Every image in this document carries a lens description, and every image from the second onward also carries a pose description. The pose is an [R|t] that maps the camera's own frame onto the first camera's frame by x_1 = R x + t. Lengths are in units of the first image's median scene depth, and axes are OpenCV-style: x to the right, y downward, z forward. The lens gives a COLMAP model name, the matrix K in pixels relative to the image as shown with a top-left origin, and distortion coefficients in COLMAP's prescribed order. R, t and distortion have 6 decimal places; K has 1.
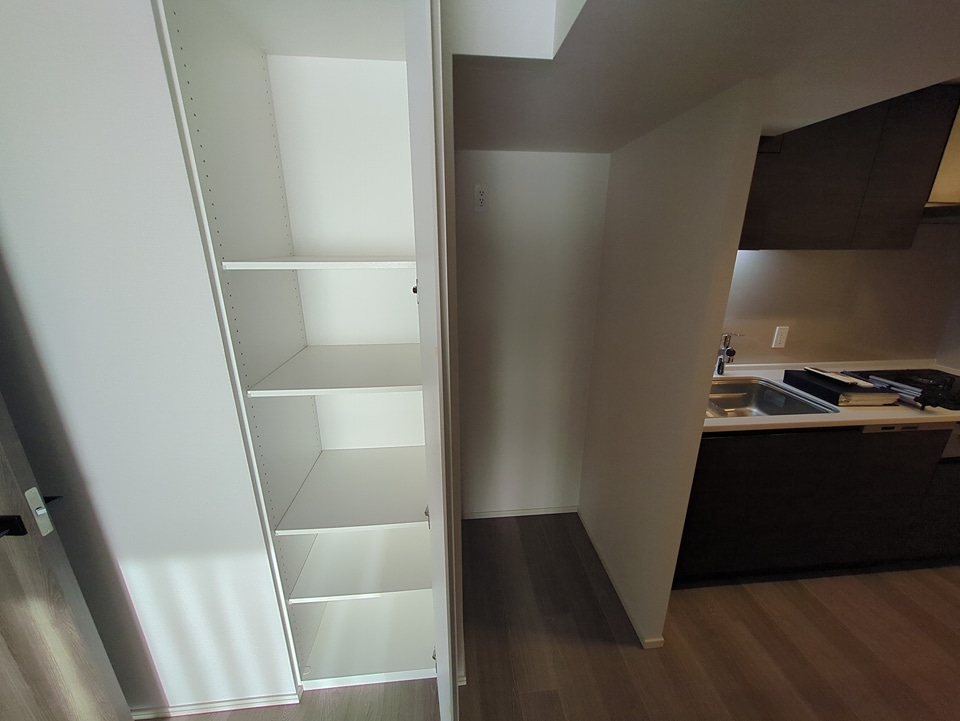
lens RADIAL K [[382.5, 0, 484.5], [0, 382.5, 364.5], [0, 0, 1]] dist [0.001150, 0.000519]
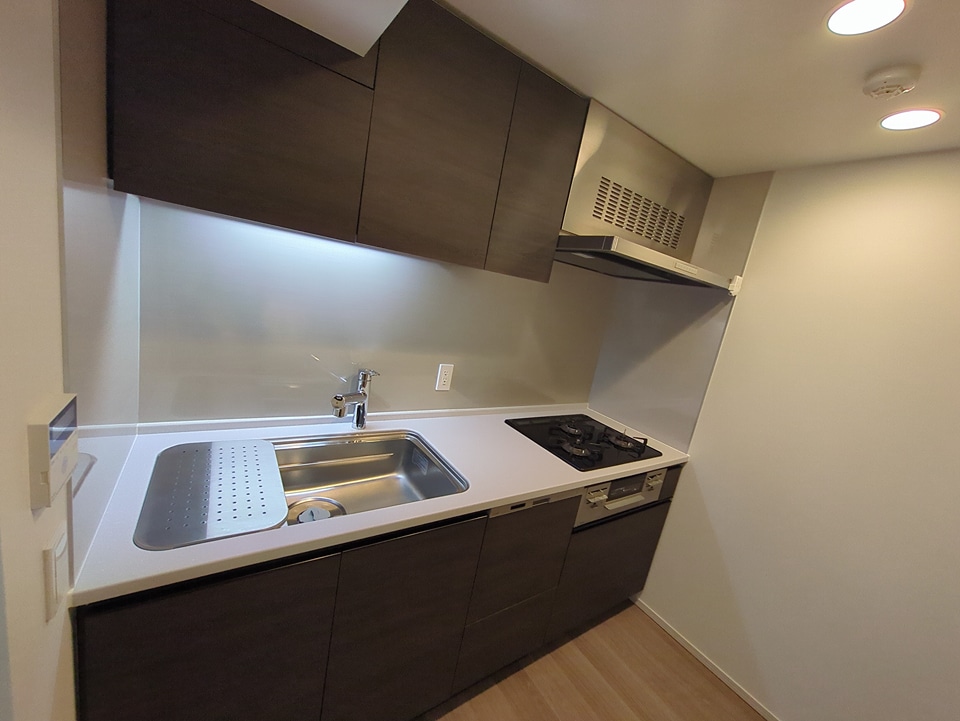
lens RADIAL K [[376.0, 0, 480.3], [0, 376.0, 363.6], [0, 0, 1]] dist [-0.000755, -0.003183]
pose [[0.862503, 0.058317, 0.502681, 0.466297], [-0.025733, 0.997107, -0.071524, -0.047575], [-0.505397, 0.048754, 0.861508, 0.298897]]
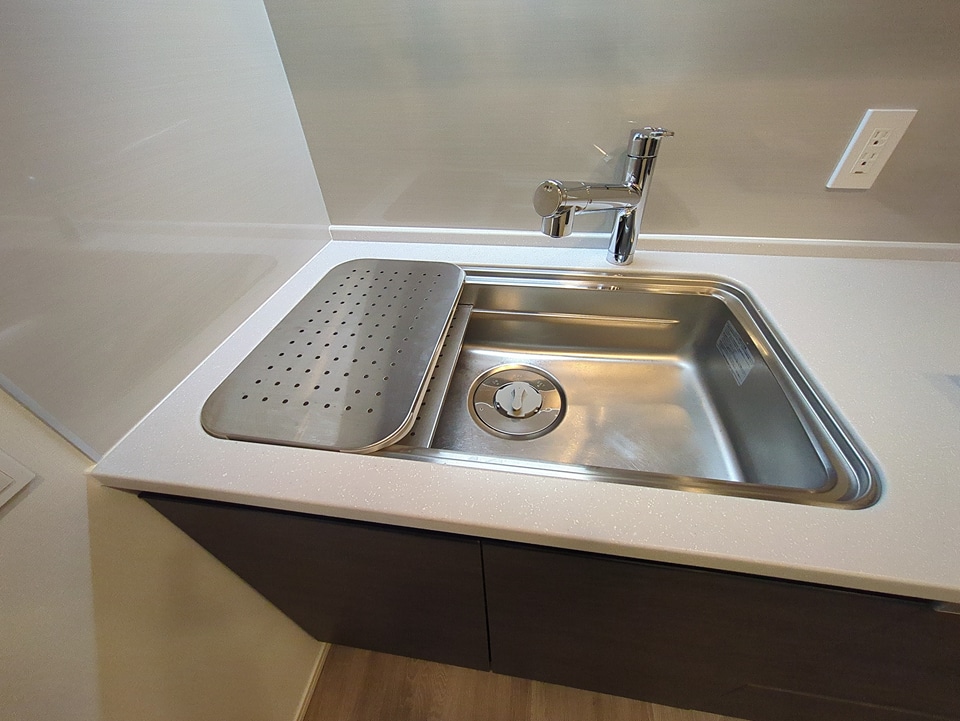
lens RADIAL K [[382.5, 0, 484.5], [0, 382.5, 364.5], [0, 0, 1]] dist [0.001150, 0.000519]
pose [[0.971119, 0.134722, -0.196921, 0.590604], [-0.045576, 0.914879, 0.401148, -0.024306], [0.234202, -0.380587, 0.894596, 0.621441]]
